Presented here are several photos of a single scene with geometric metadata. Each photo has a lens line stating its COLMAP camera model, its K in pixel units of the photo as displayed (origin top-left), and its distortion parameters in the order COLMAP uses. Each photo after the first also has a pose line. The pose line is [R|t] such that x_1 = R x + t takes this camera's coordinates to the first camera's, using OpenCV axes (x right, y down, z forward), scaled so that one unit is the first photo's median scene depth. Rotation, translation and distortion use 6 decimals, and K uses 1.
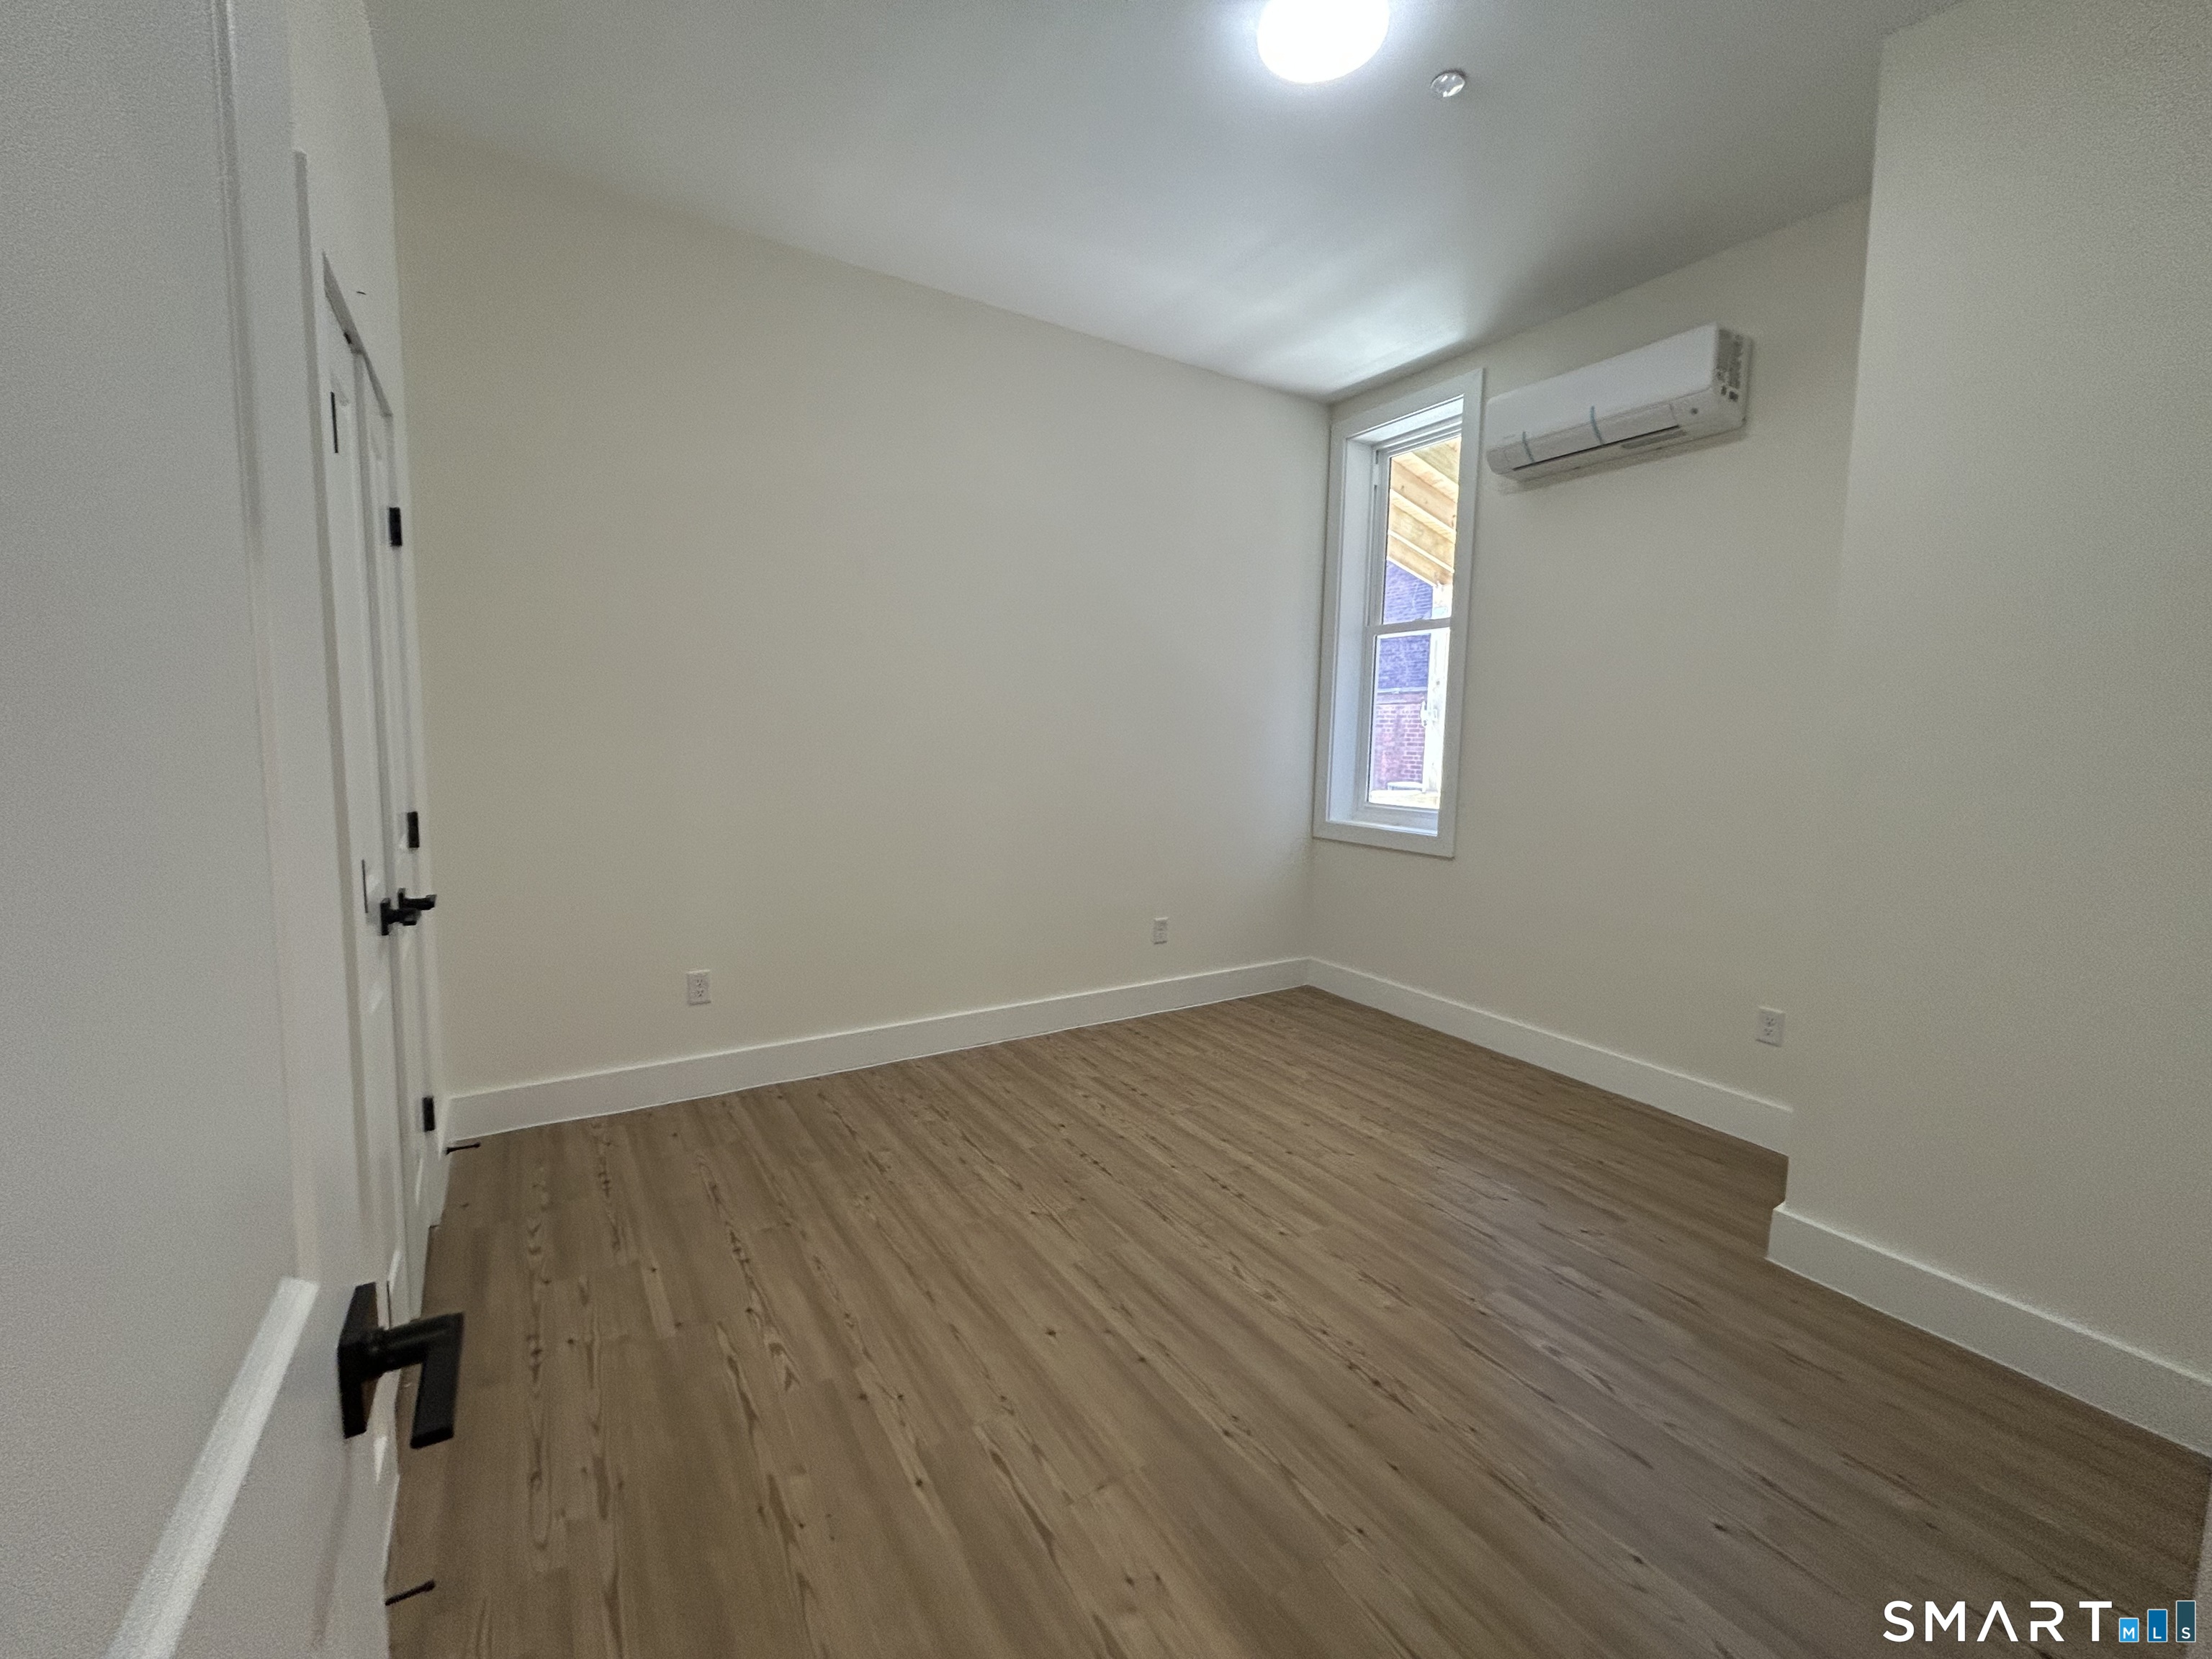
lens RADIAL K [[887.6, 0, 1104.2], [0, 887.6, 831.7], [0, 0, 1]] dist [0.004150, 0.000992]
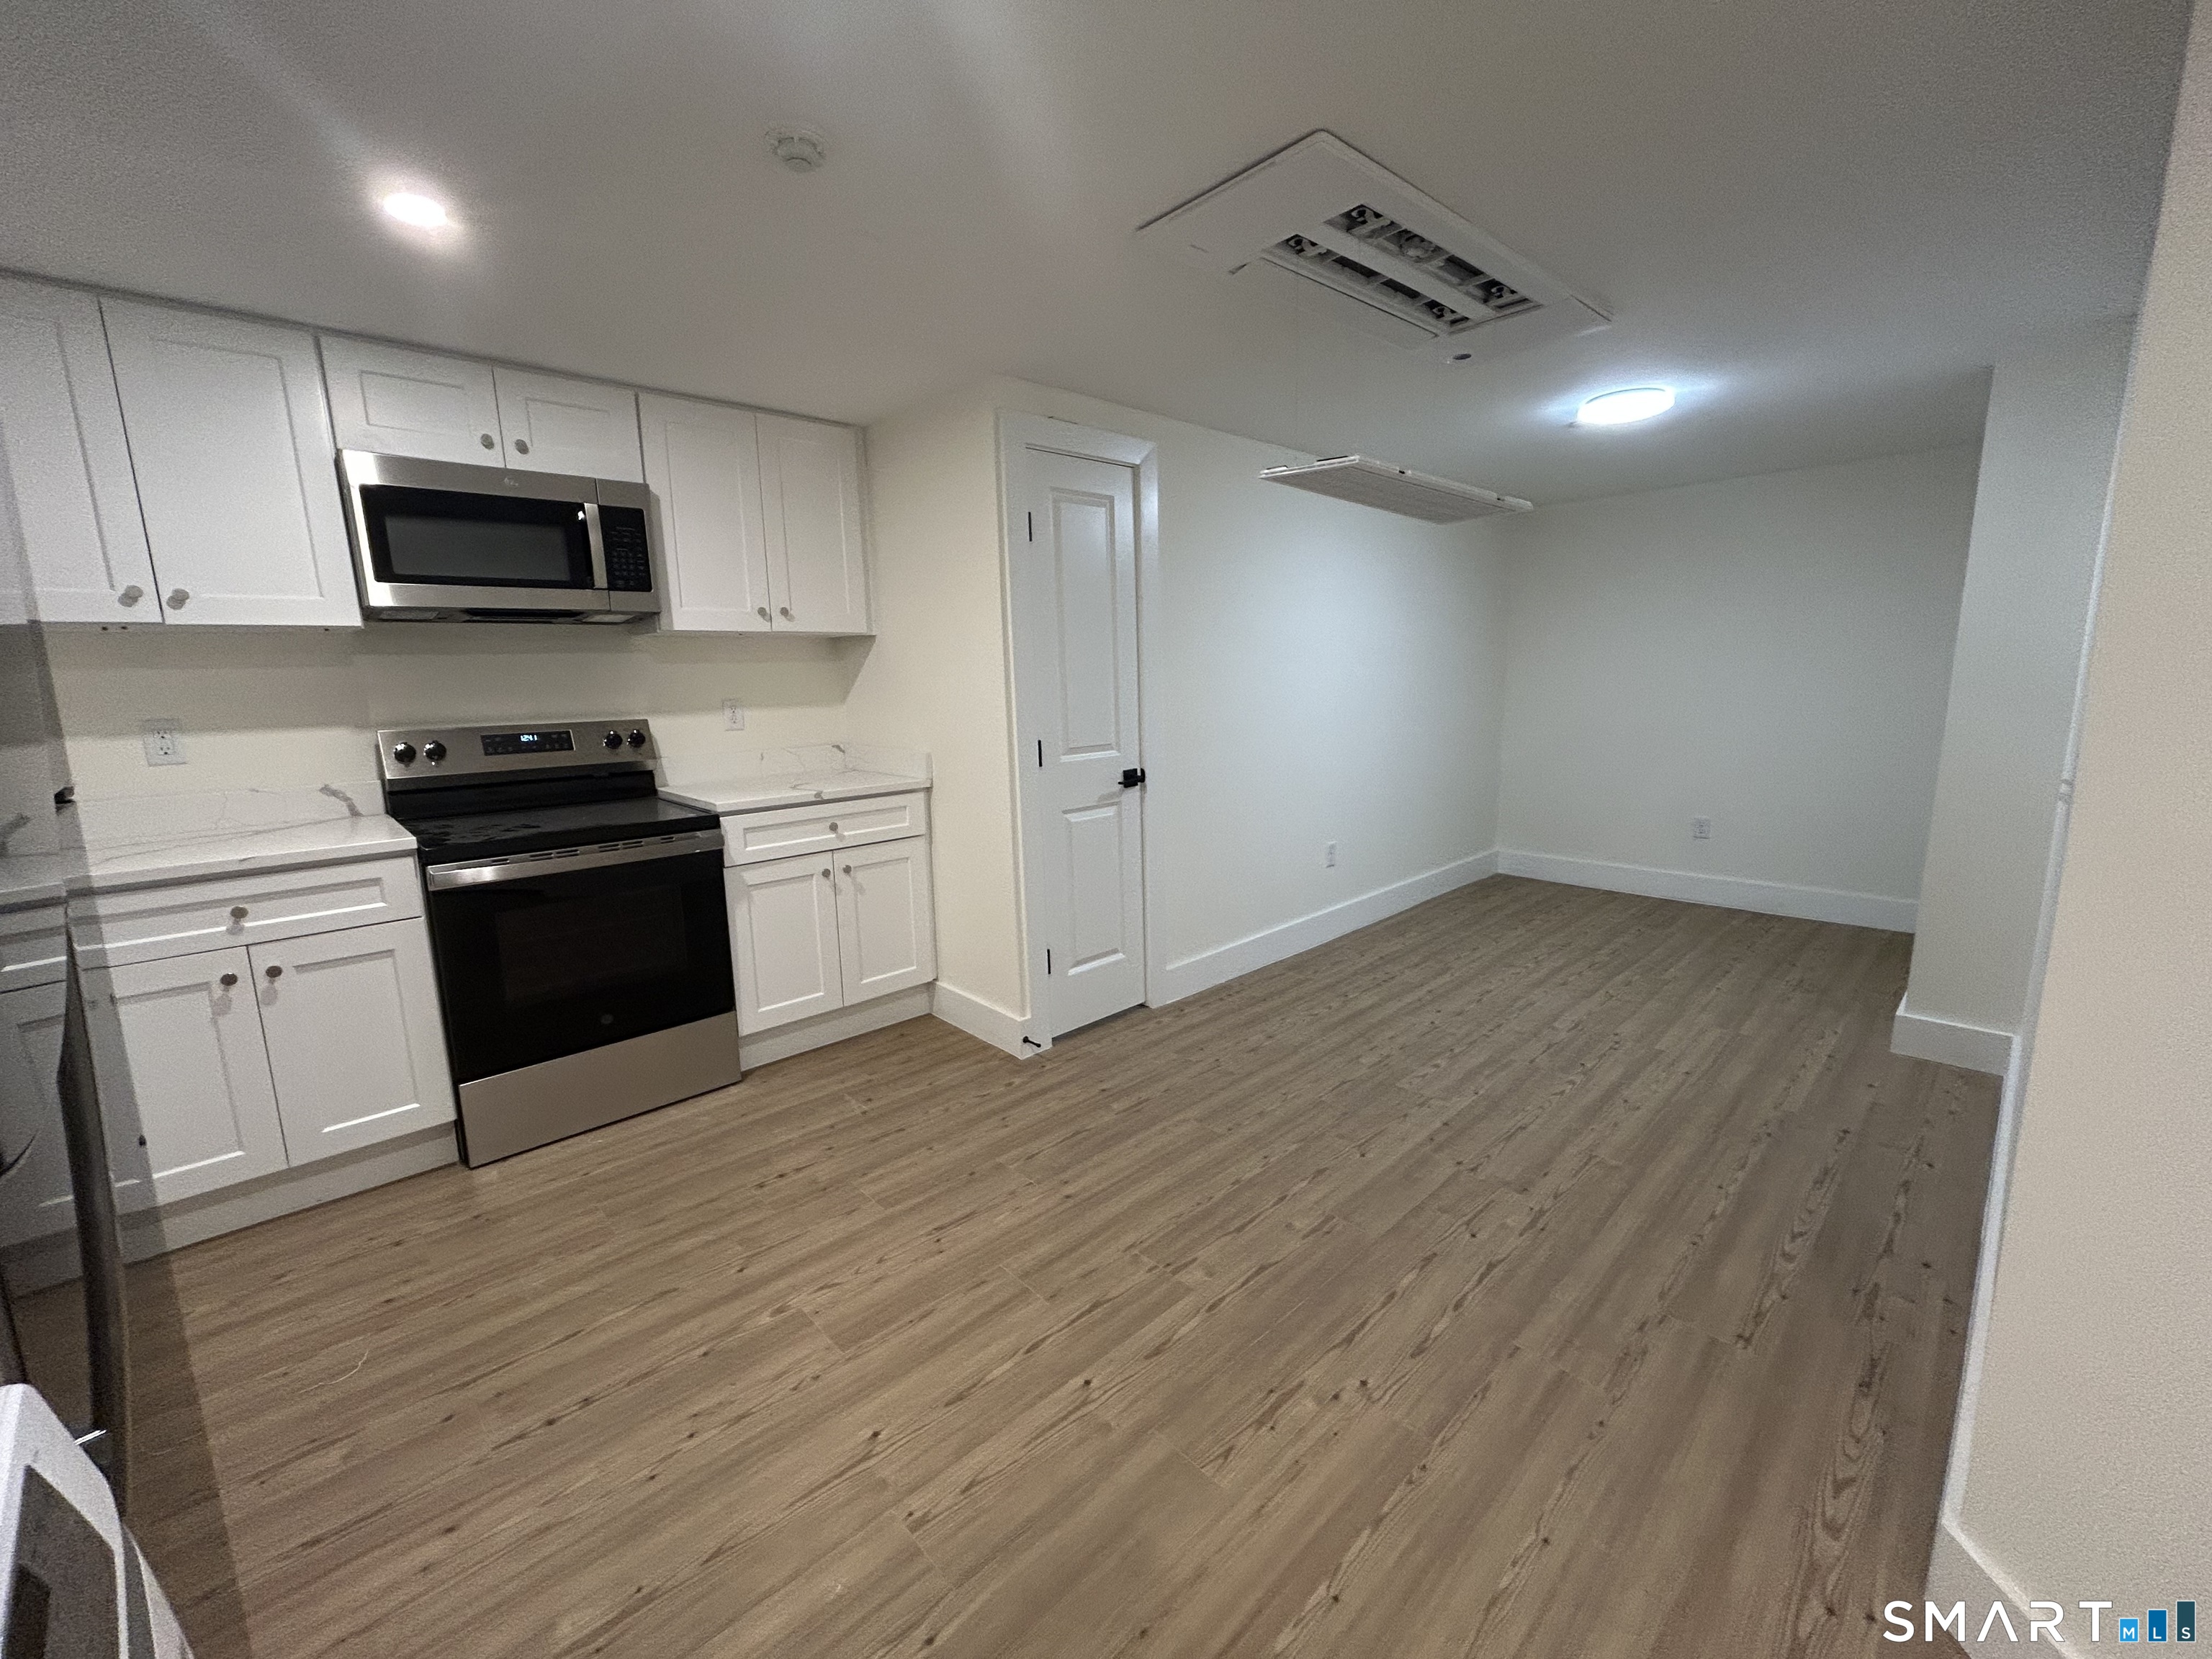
lens RADIAL K [[887.6, 0, 1105.1], [0, 887.6, 818.5], [0, 0, 1]] dist [0.004150, 0.000992]
pose [[-0.171517, -0.194671, 0.965756, -0.819235], [0.115606, 0.969533, 0.215964, -0.218453], [-0.978375, 0.148689, -0.143787, 1.515939]]
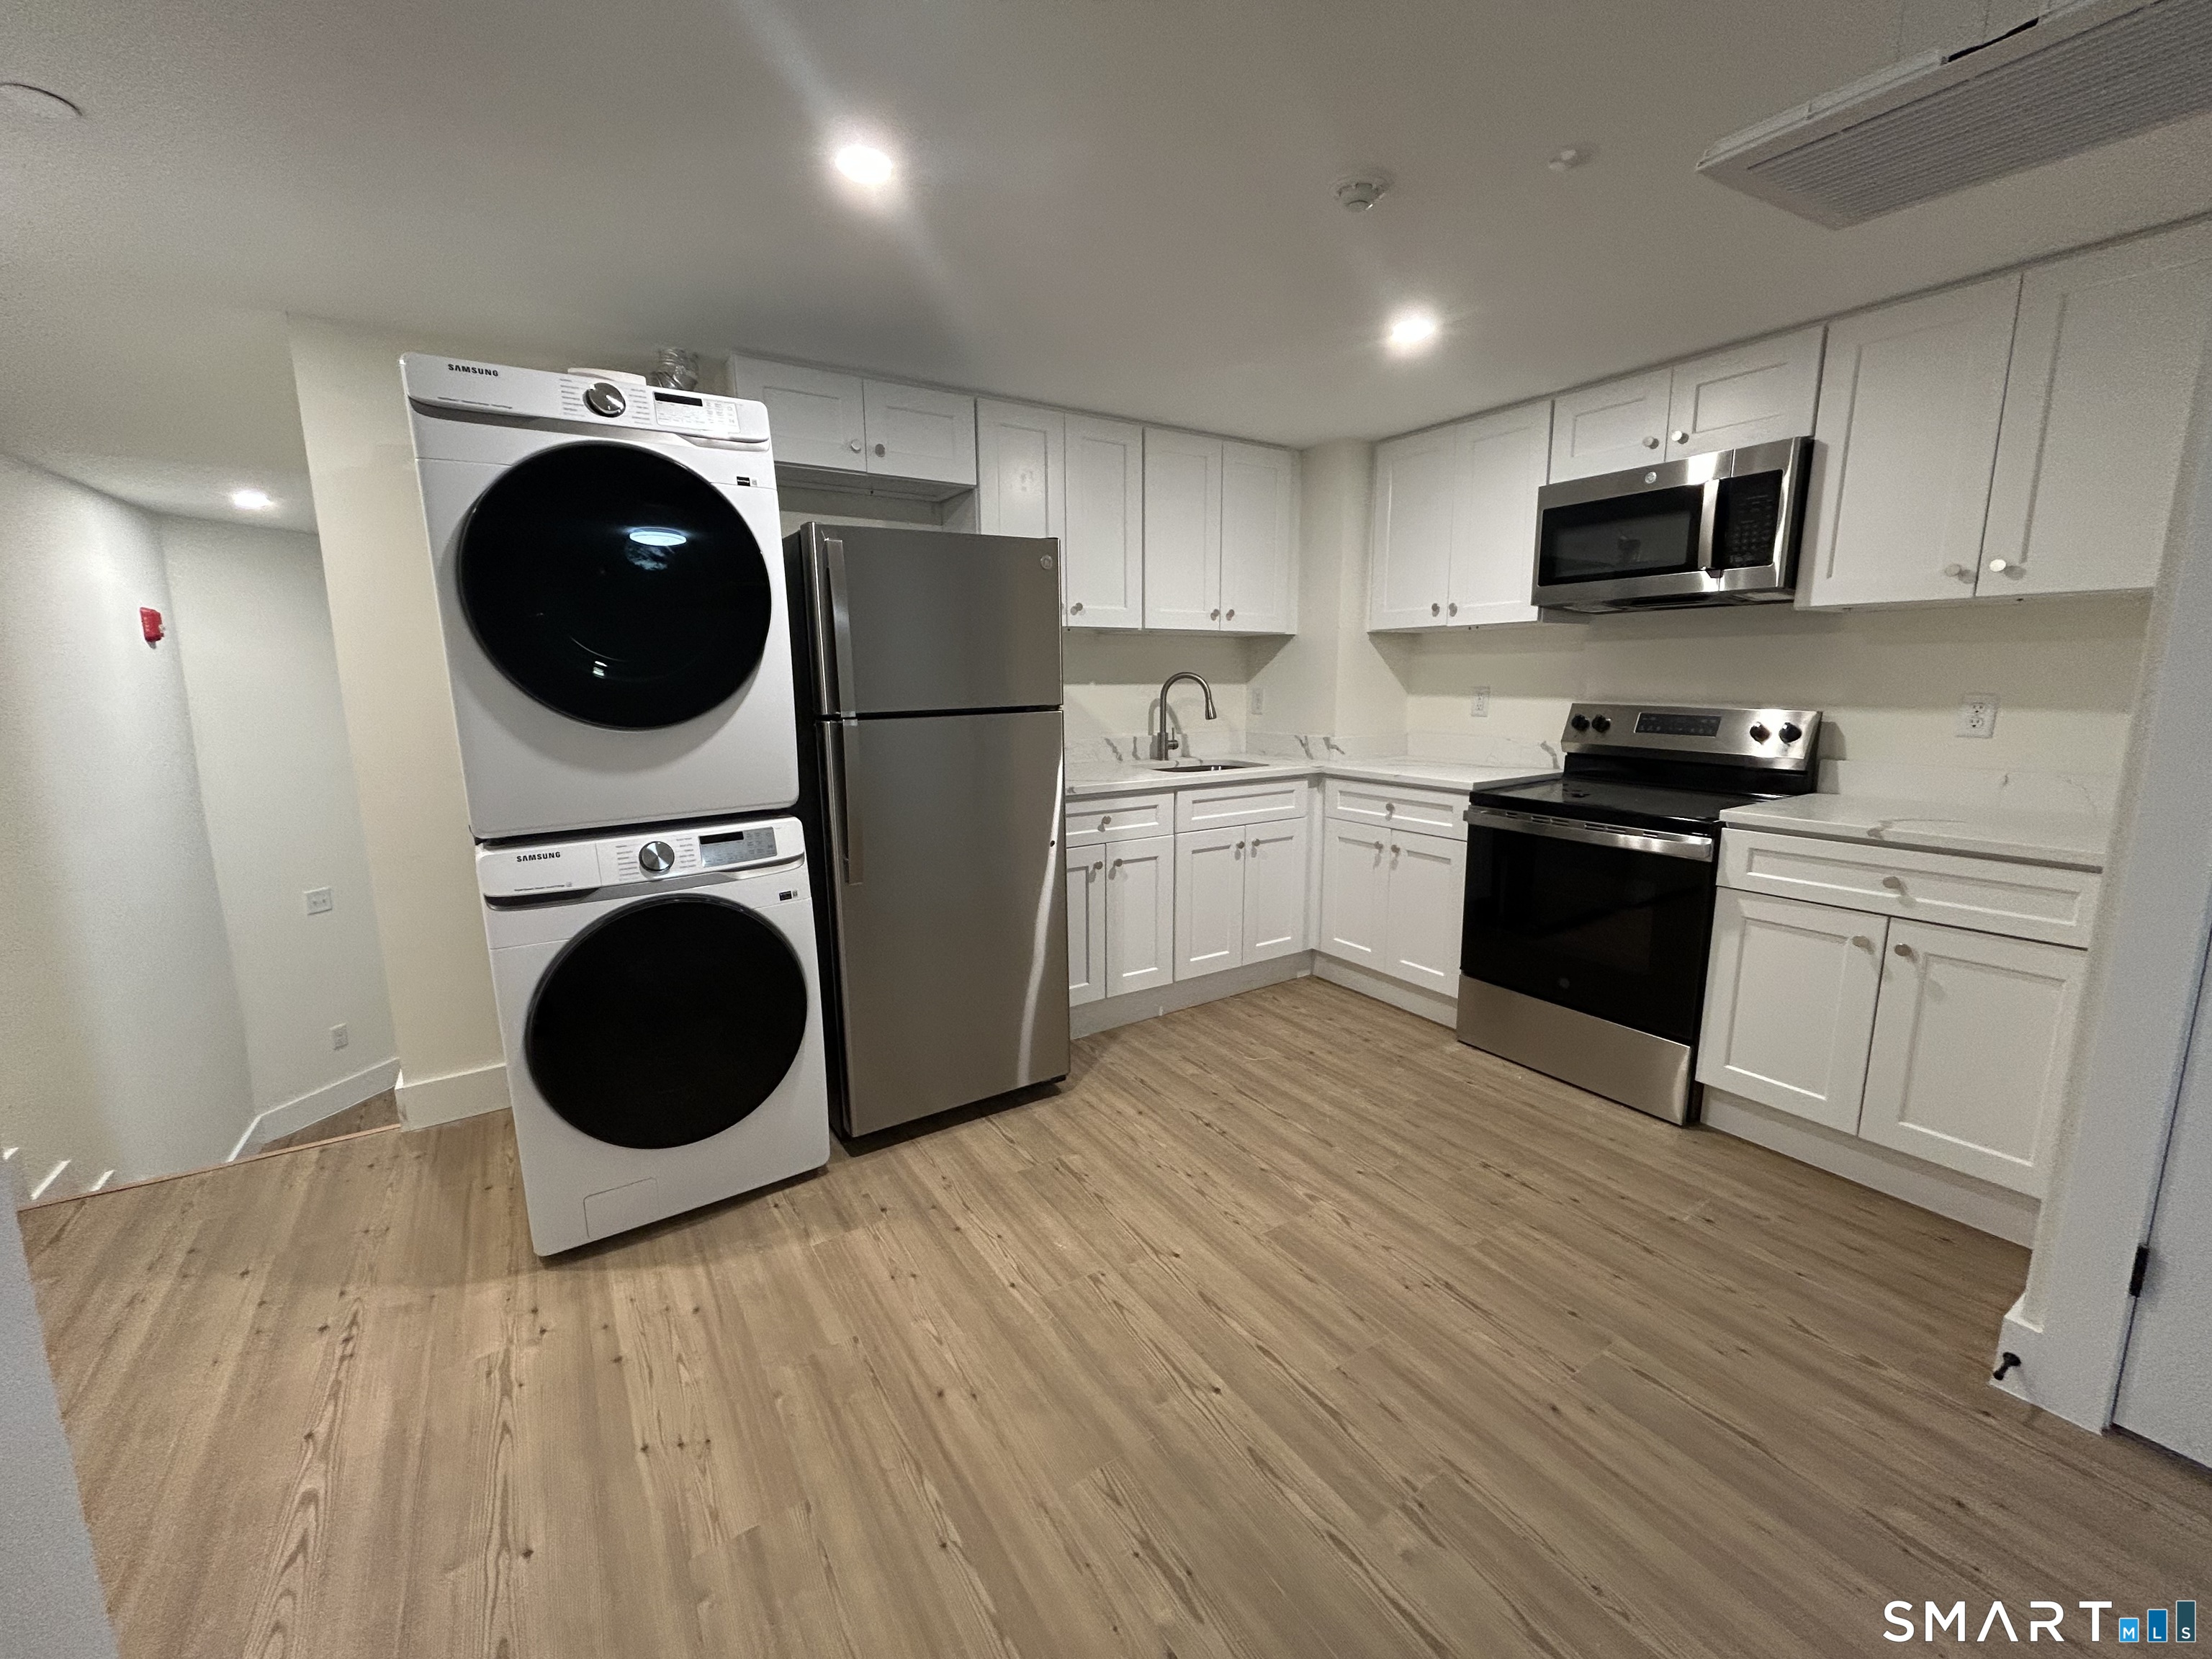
lens RADIAL K [[887.6, 0, 1108.2], [0, 887.6, 824.0], [0, 0, 1]] dist [0.004150, 0.000992]
pose [[0.999146, -0.041267, -0.002024, 0.555592], [0.041308, 0.996758, 0.069048, 0.019138], [-0.000832, -0.069073, 0.997611, -0.252785]]
